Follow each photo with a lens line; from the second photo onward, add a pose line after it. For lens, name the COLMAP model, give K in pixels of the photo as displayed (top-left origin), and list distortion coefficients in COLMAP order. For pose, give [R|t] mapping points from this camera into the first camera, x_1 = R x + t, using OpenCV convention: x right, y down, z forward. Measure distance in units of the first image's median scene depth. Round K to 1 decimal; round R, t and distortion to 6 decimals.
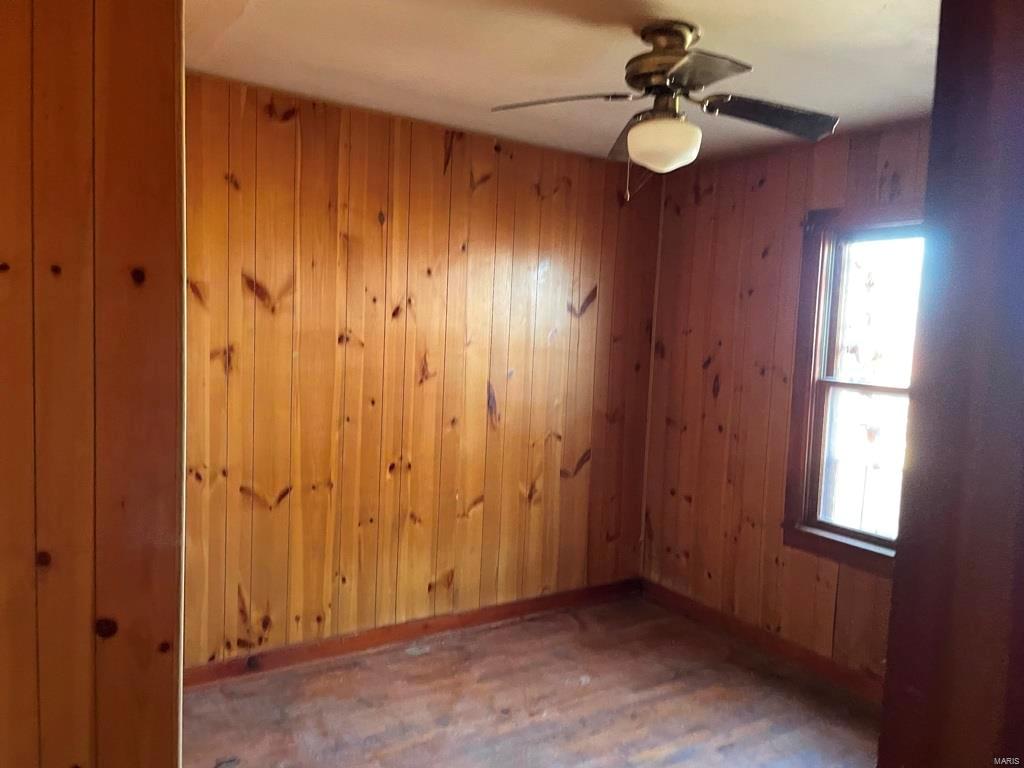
lens RADIAL K [[770.7, 0, 521.7], [0, 770.7, 389.3], [0, 0, 1]] dist [0.093074, -0.121304]
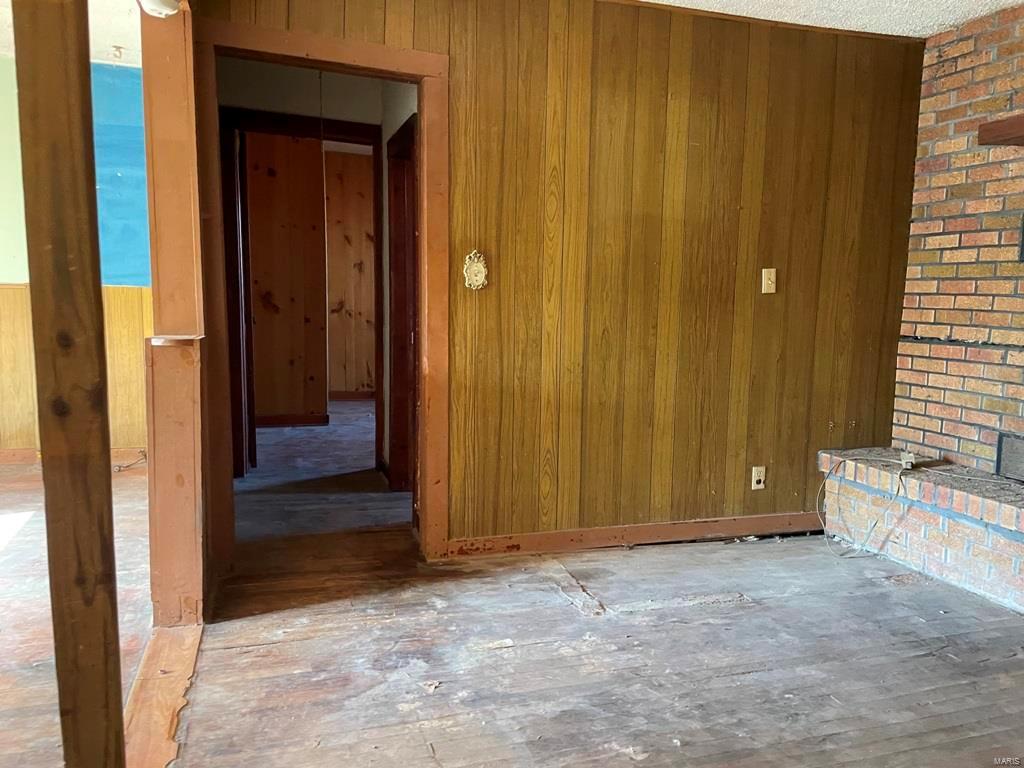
lens RADIAL K [[770.7, 0, 521.7], [0, 770.7, 389.3], [0, 0, 1]] dist [0.093074, -0.121304]
pose [[0.962973, 0.007702, -0.269488, 0.775547], [0.000947, 0.999489, 0.031949, 0.268191], [0.269597, -0.031021, 0.962474, -1.228498]]
